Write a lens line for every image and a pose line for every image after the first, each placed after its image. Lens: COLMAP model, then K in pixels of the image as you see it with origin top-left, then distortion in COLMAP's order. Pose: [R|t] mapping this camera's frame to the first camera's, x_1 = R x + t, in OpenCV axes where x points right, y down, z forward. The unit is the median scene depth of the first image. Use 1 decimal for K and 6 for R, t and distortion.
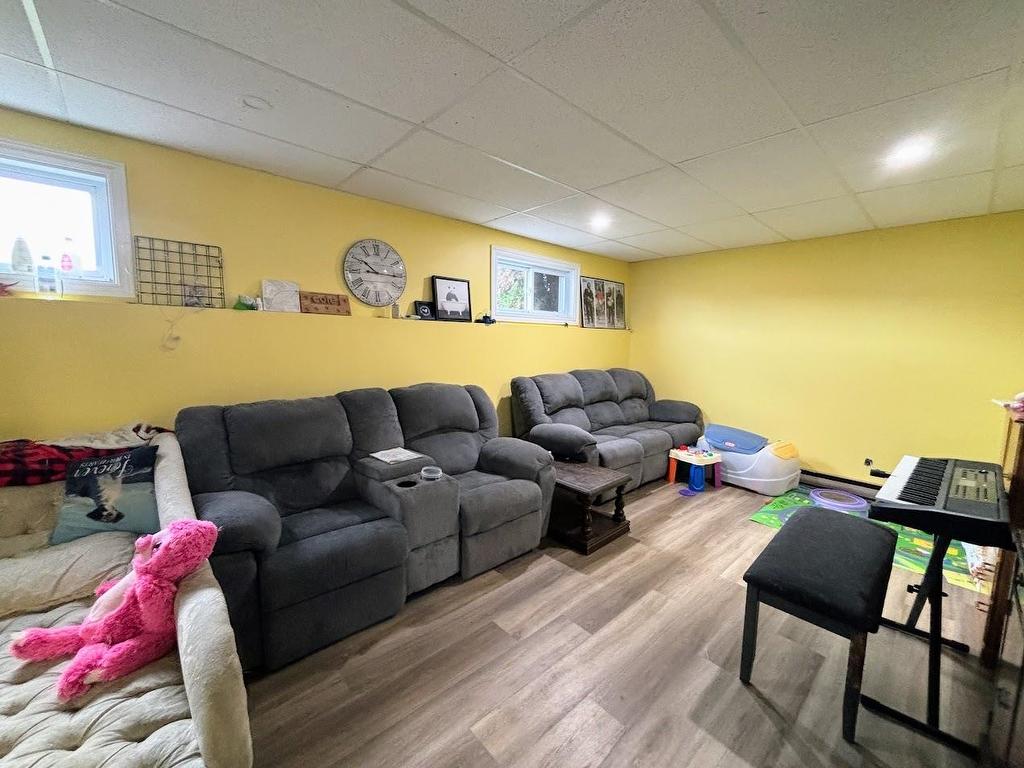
lens RADIAL K [[413.7, 0, 512.0], [0, 413.7, 384.5], [0, 0, 1]] dist [-0.003215, 0.001281]
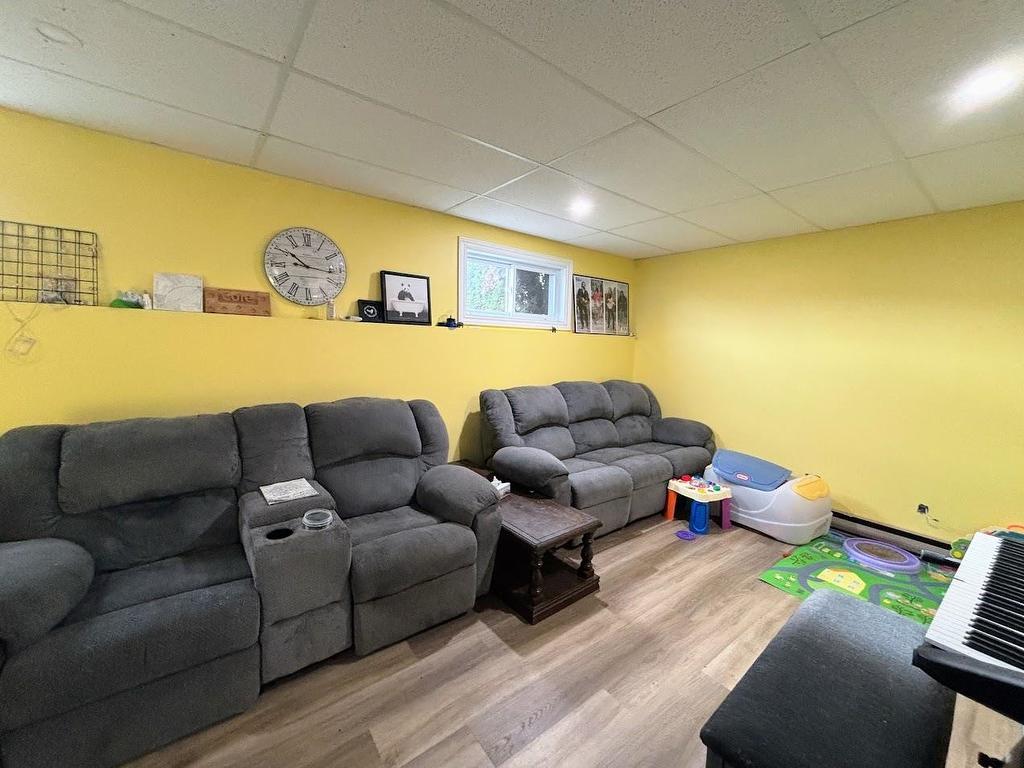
lens RADIAL K [[413.7, 0, 512.3], [0, 413.7, 384.4], [0, 0, 1]] dist [-0.003215, 0.001281]
pose [[0.996876, 0.021516, -0.076001, 0.171692], [-0.022149, 0.999727, -0.007492, -0.030968], [0.075819, 0.009152, 0.997080, 0.189794]]
